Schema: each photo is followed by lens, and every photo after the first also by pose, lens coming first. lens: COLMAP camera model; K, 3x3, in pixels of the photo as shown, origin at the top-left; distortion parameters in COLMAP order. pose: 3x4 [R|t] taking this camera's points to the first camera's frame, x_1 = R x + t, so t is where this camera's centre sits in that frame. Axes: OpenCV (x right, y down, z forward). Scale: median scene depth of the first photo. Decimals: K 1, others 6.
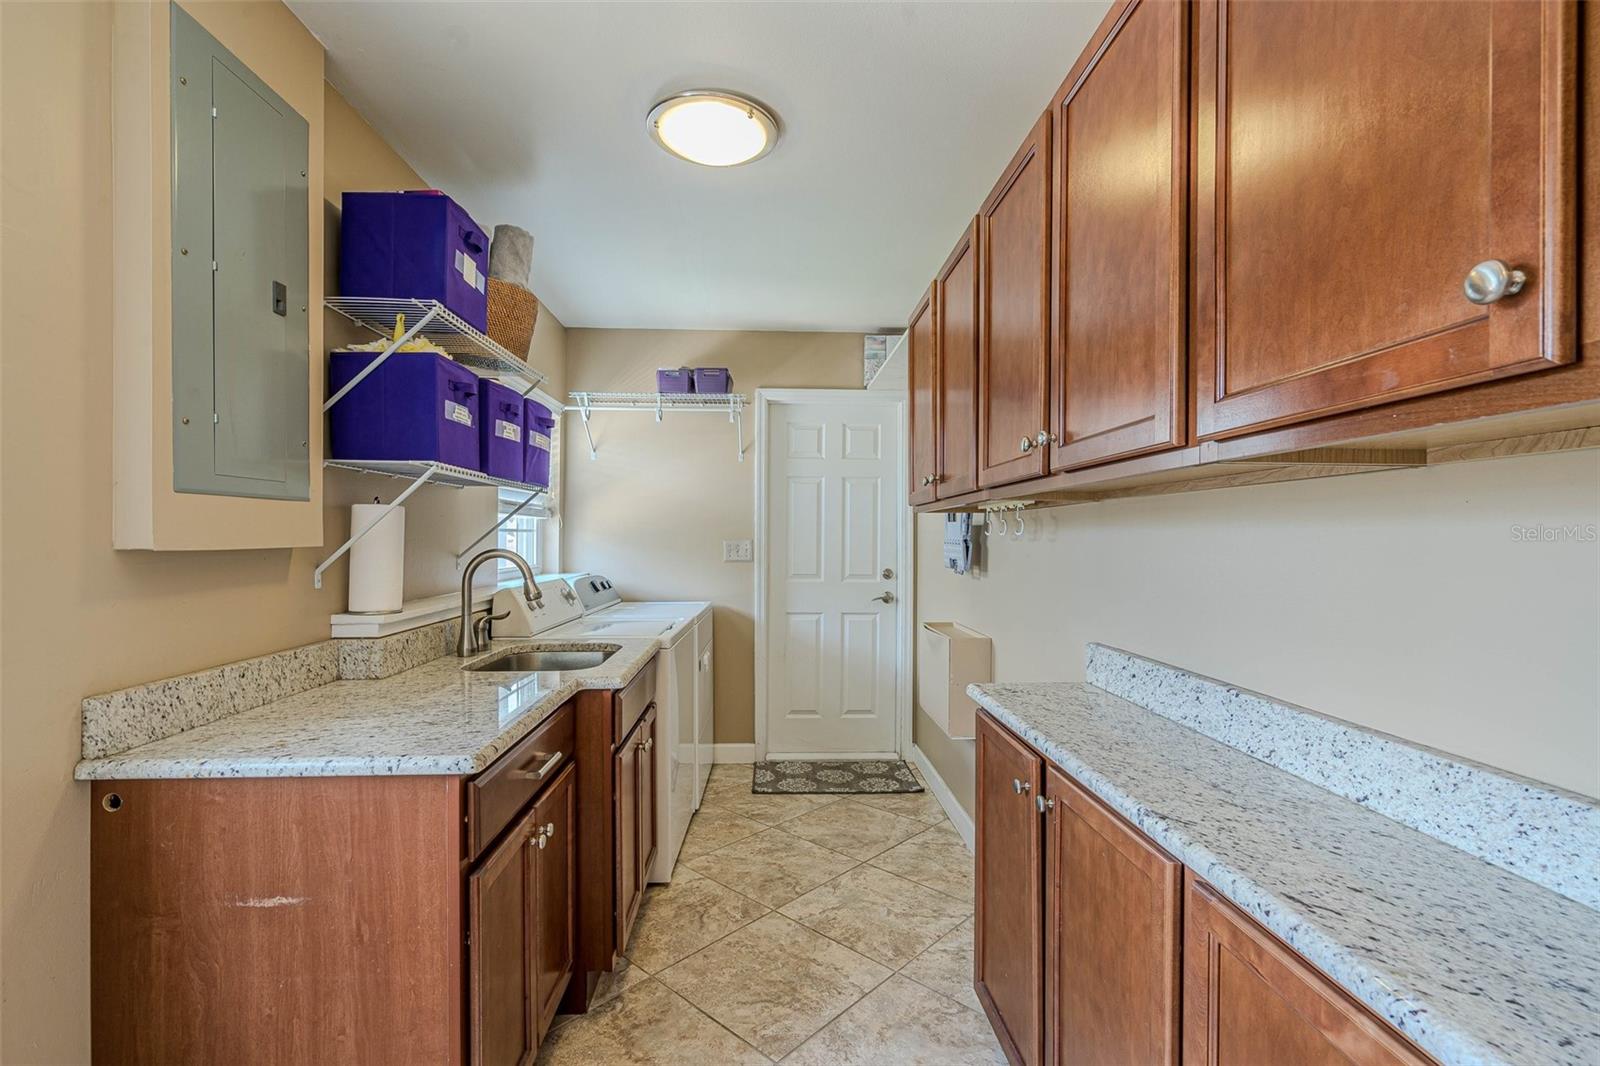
lens RADIAL K [[731.9, 0, 791.7], [0, 731.9, 531.5], [0, 0, 1]] dist [-0.005432, 0.003260]
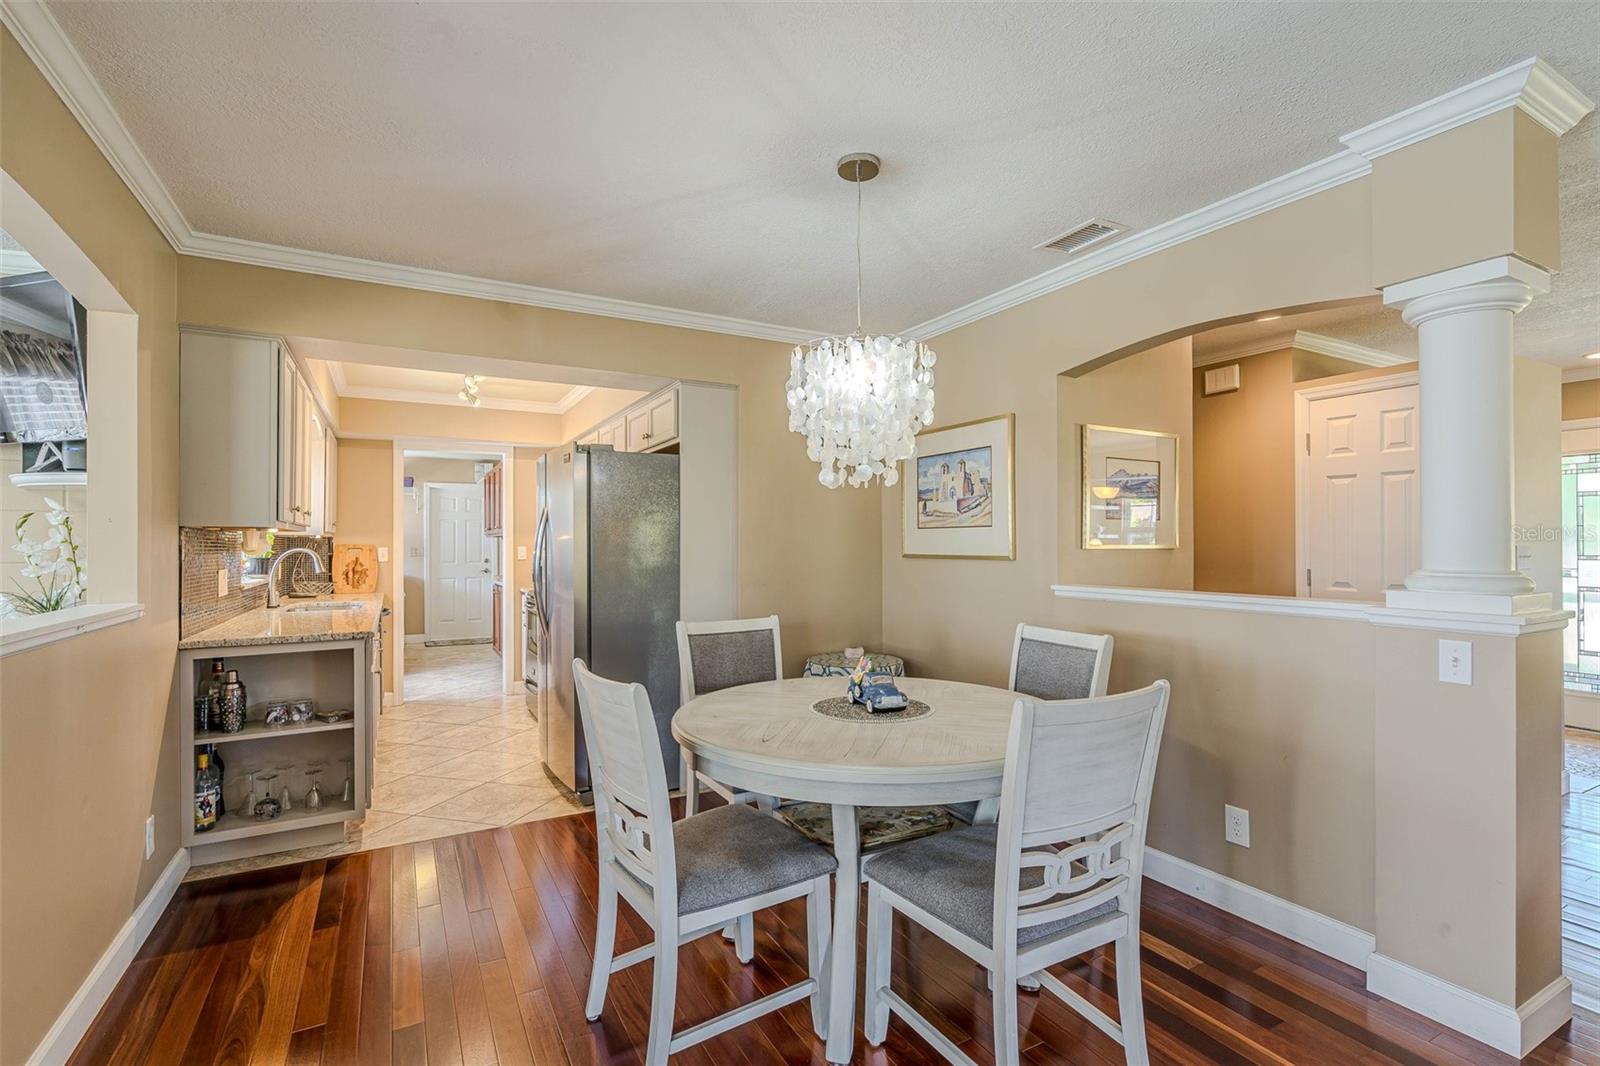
lens RADIAL K [[731.9, 0, 793.7], [0, 731.9, 529.7], [0, 0, 1]] dist [-0.005432, 0.003260]
pose [[0.894569, -0.005083, 0.446901, -0.039479], [0.010053, 0.999911, -0.008751, -0.012091], [-0.446817, 0.012321, 0.894540, -1.693006]]
